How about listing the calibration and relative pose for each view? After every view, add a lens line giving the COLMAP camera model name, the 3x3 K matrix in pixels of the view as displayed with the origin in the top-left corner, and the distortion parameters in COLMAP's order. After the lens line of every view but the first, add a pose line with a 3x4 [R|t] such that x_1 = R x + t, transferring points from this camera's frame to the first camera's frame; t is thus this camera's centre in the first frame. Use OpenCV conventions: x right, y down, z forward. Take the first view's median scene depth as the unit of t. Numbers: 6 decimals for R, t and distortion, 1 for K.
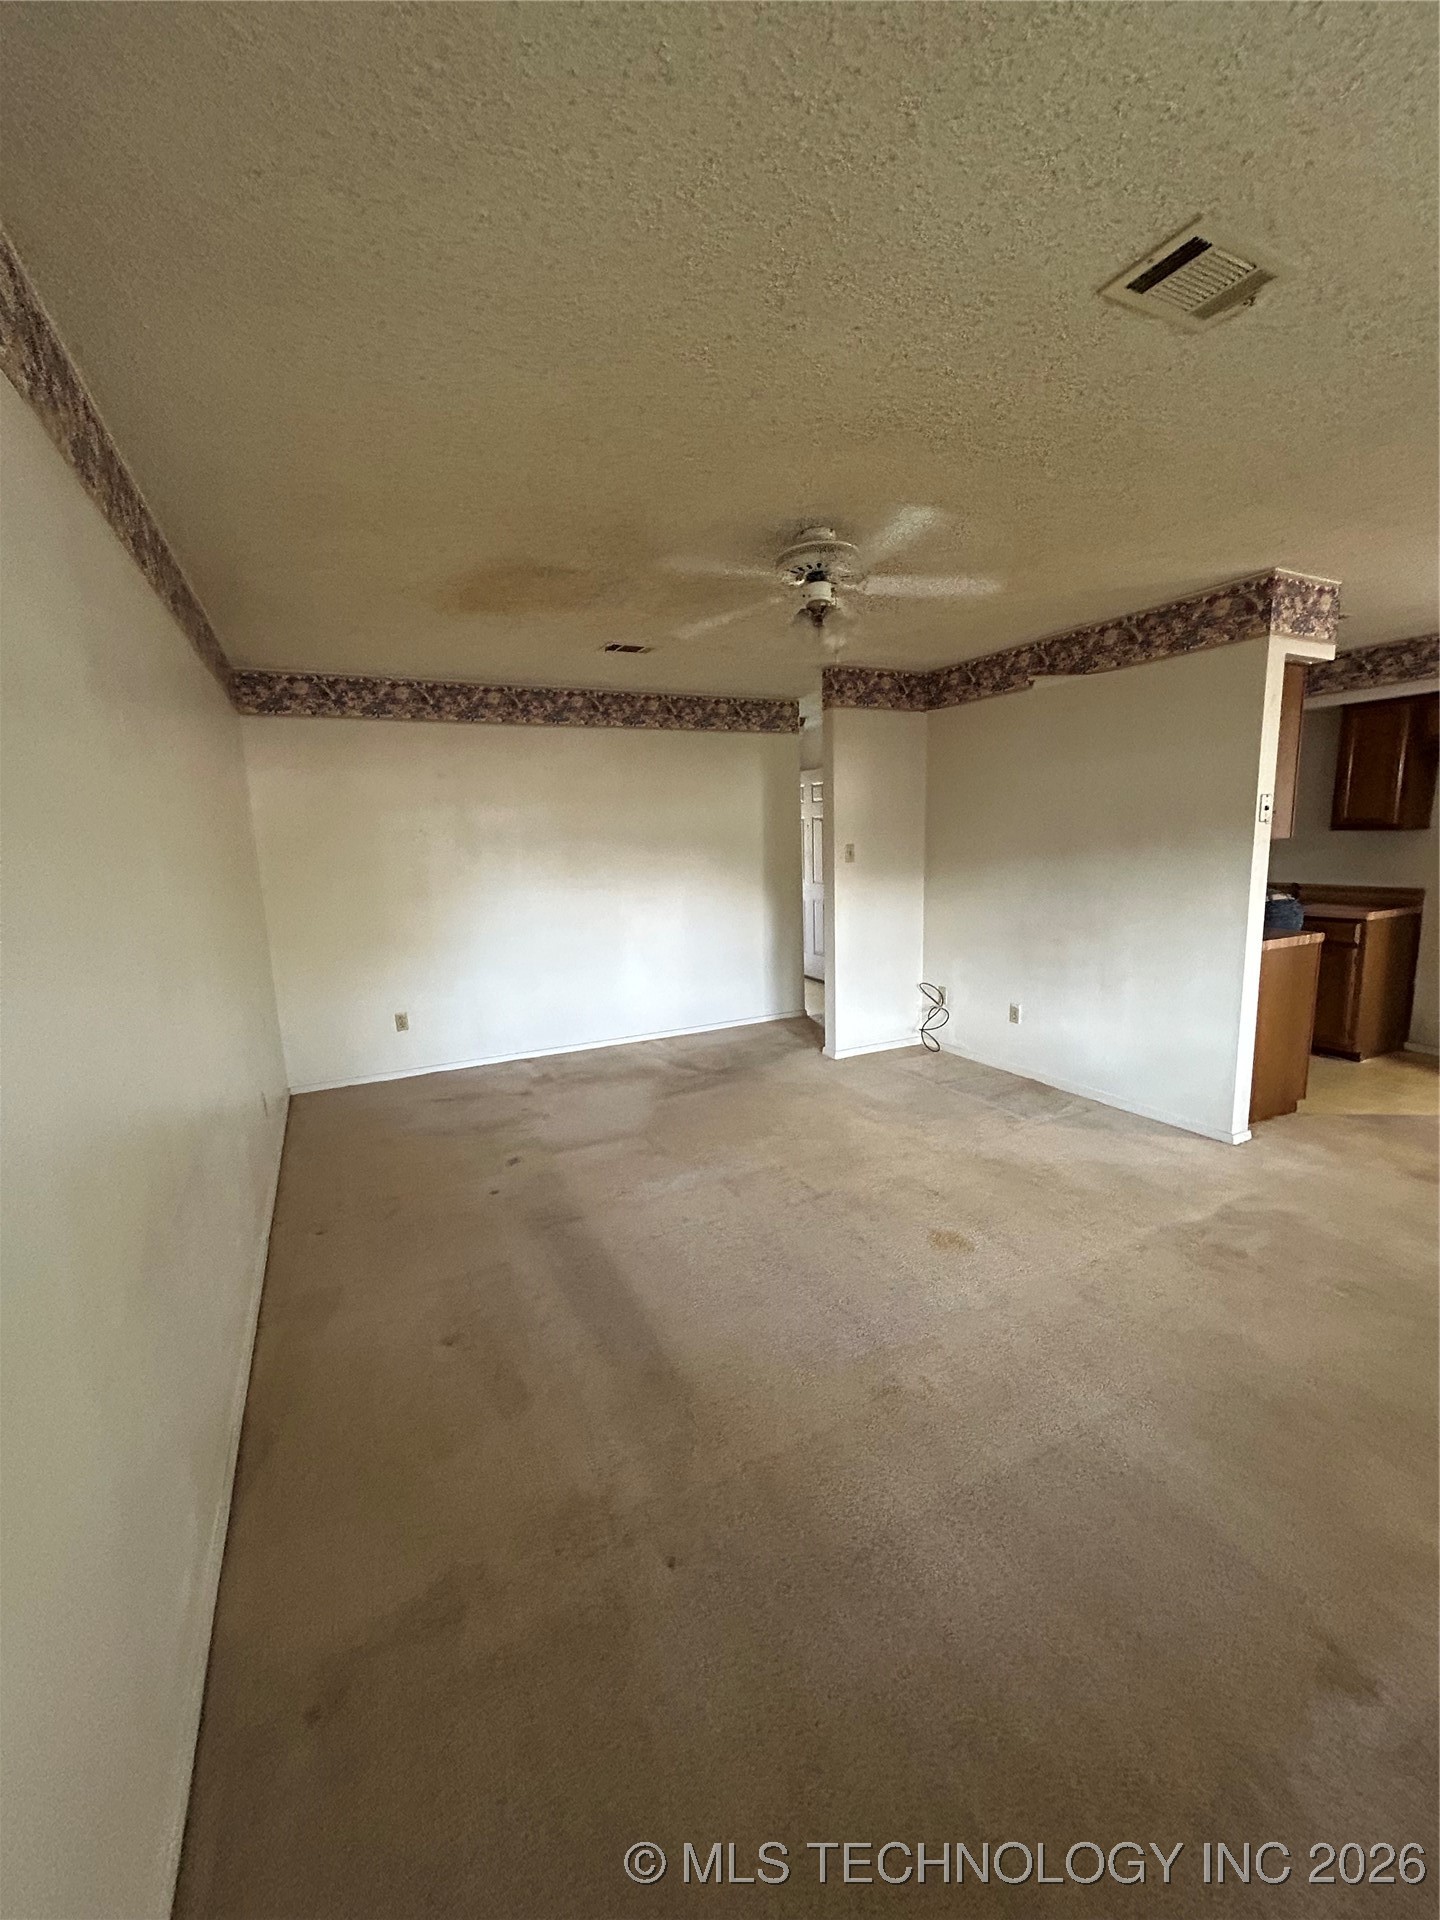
lens RADIAL K [[779.7, 0, 715.6], [0, 779.7, 958.7], [0, 0, 1]] dist [-0.000500, -0.000390]
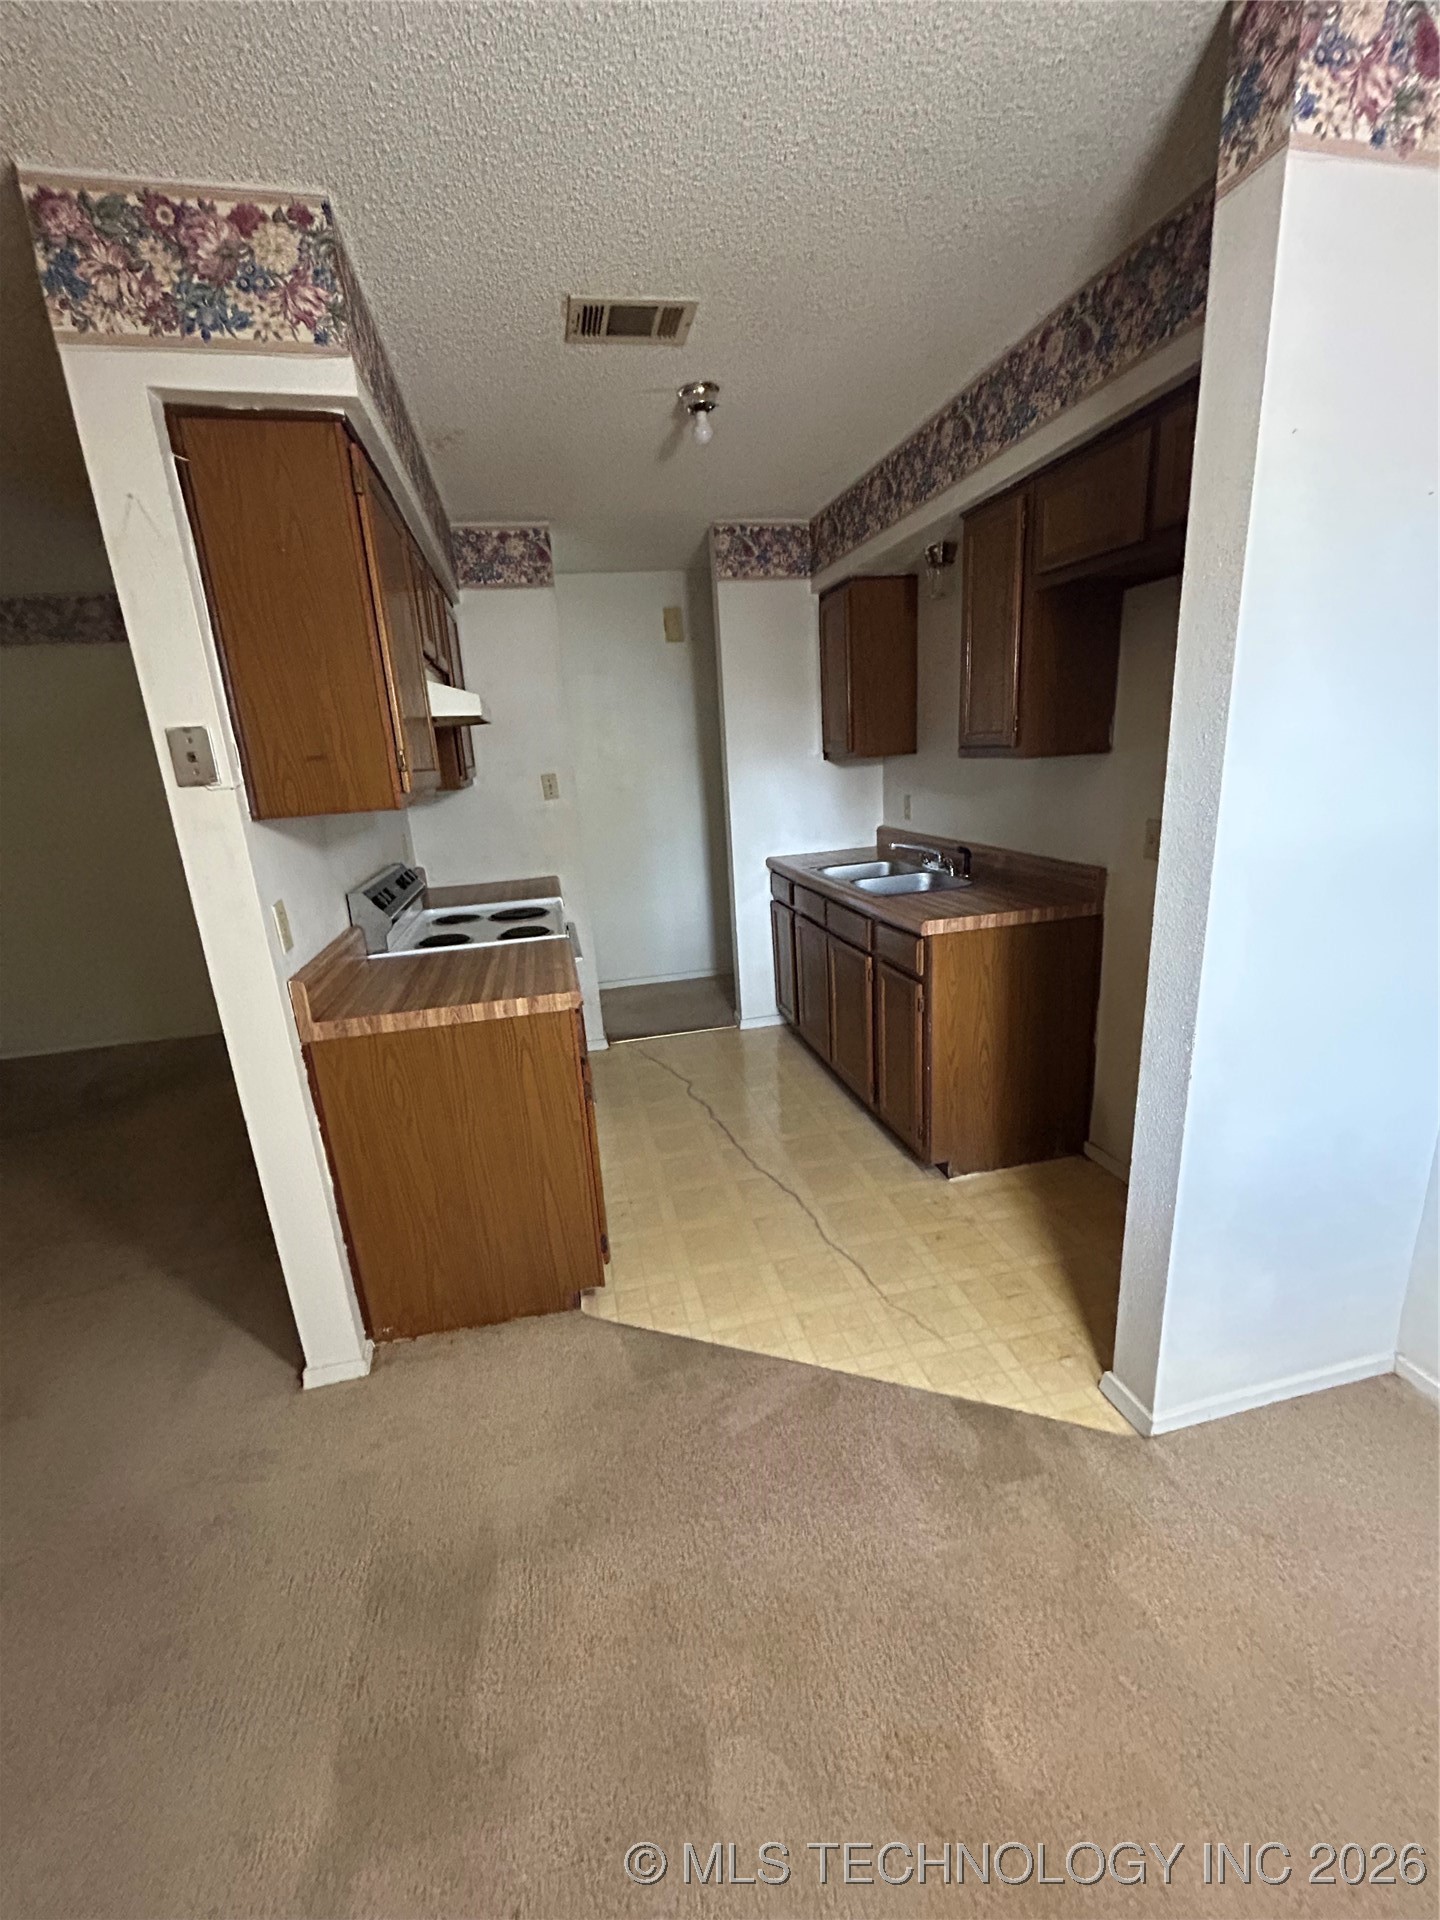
lens RADIAL K [[779.7, 0, 723.1], [0, 779.7, 958.1], [0, 0, 1]] dist [-0.000500, -0.000390]
pose [[0.971302, 0.029101, -0.236064, 1.019227], [-0.002738, 0.993789, 0.111247, -0.113734], [0.237835, -0.107409, 0.965349, 0.555116]]
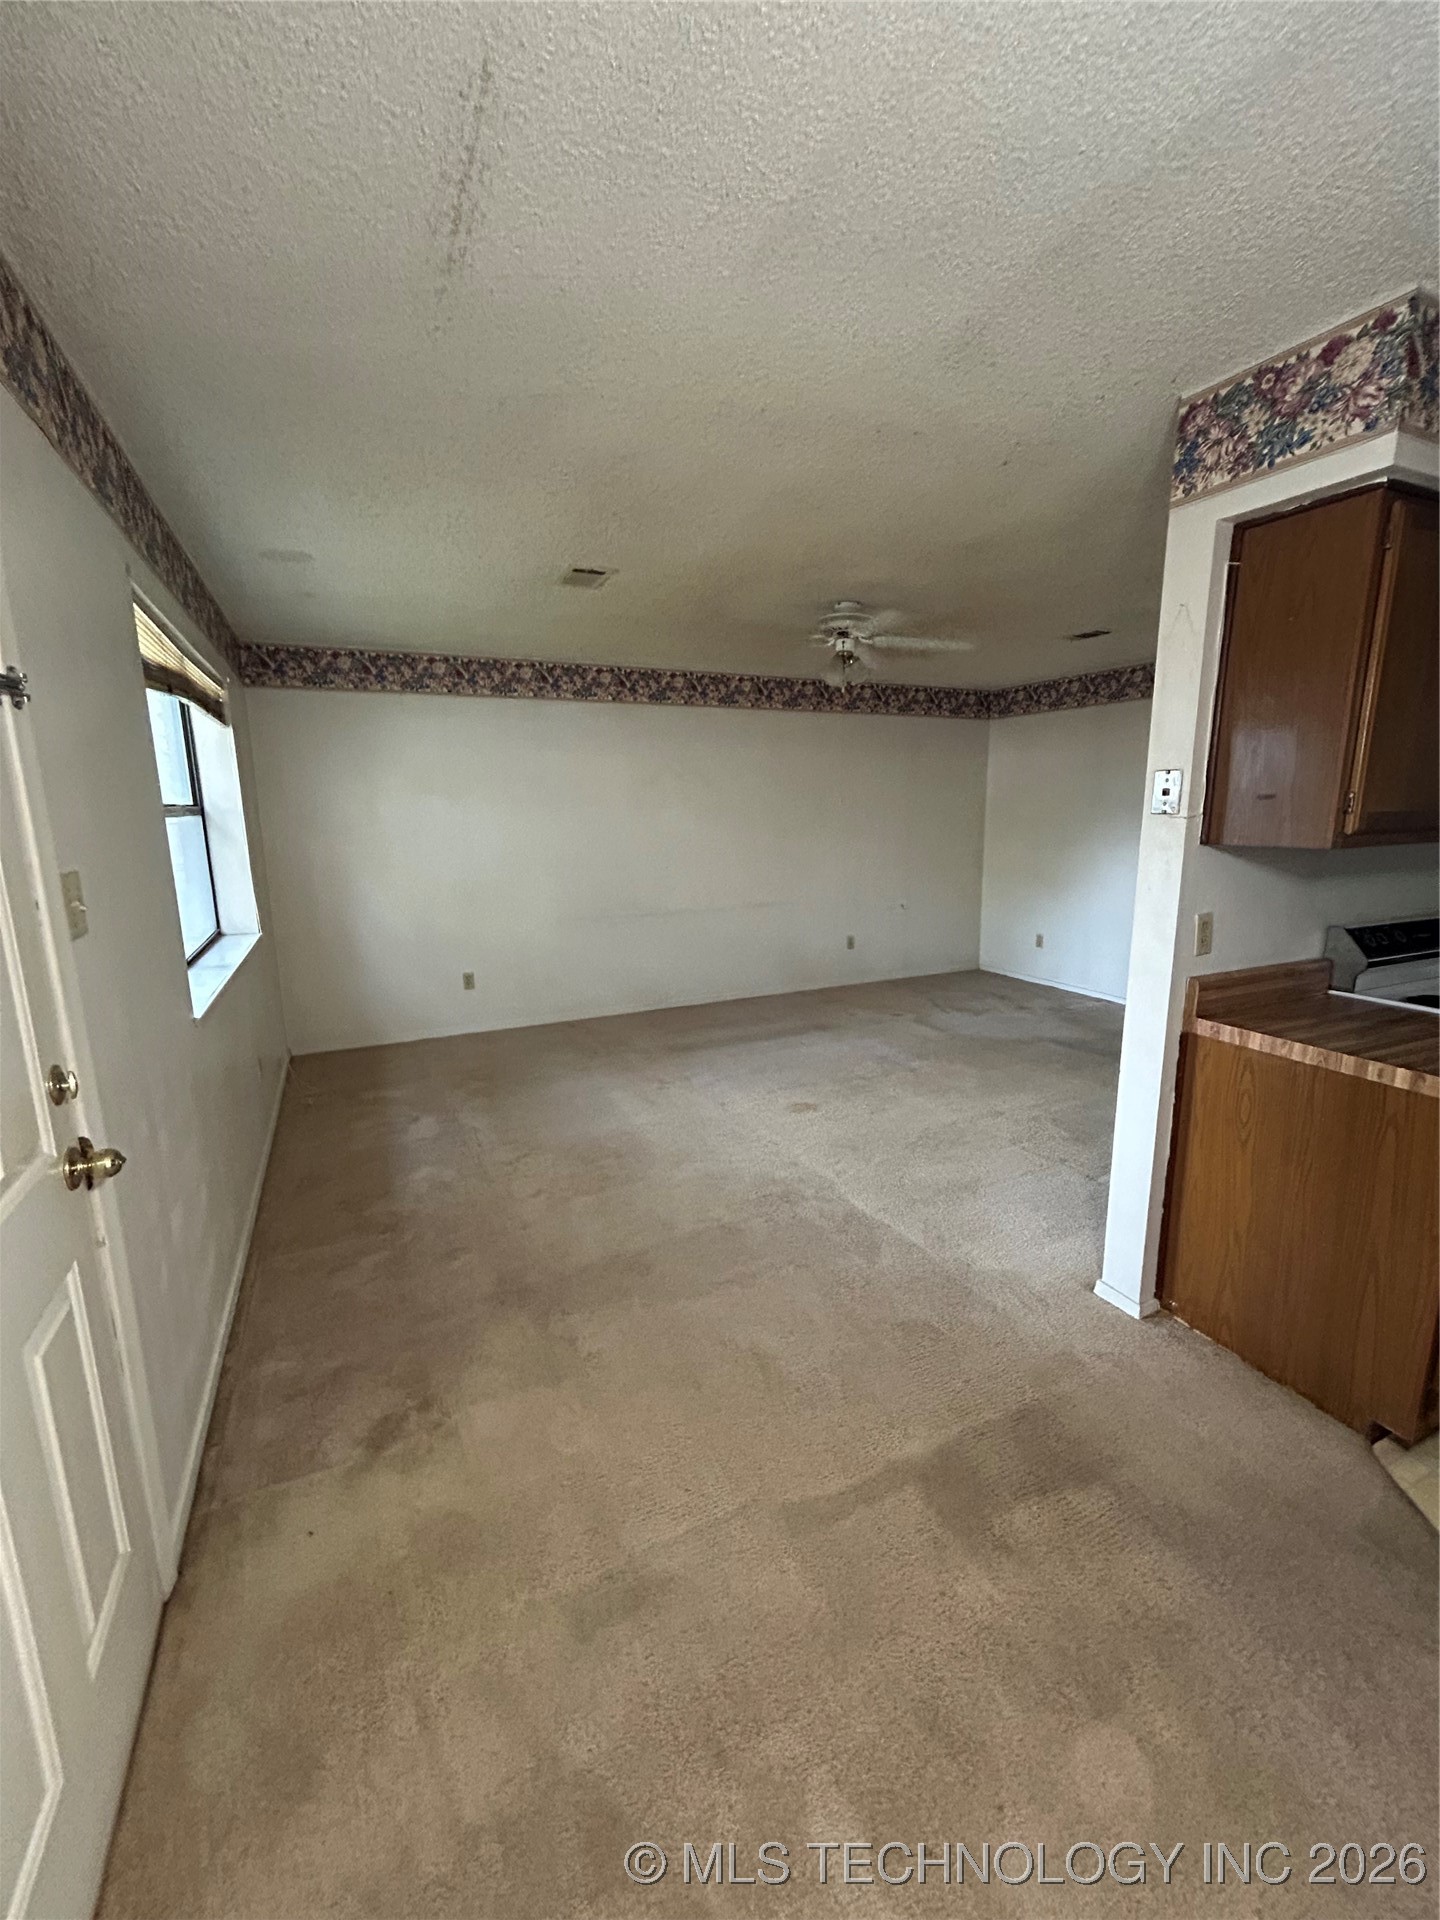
lens RADIAL K [[779.7, 0, 713.1], [0, 779.7, 955.7], [0, 0, 1]] dist [-0.000500, -0.000390]
pose [[-0.025396, 0.216081, -0.976045, 1.215489], [-0.147226, 0.964905, 0.217445, -0.134982], [0.988777, 0.149222, 0.007308, 0.597901]]
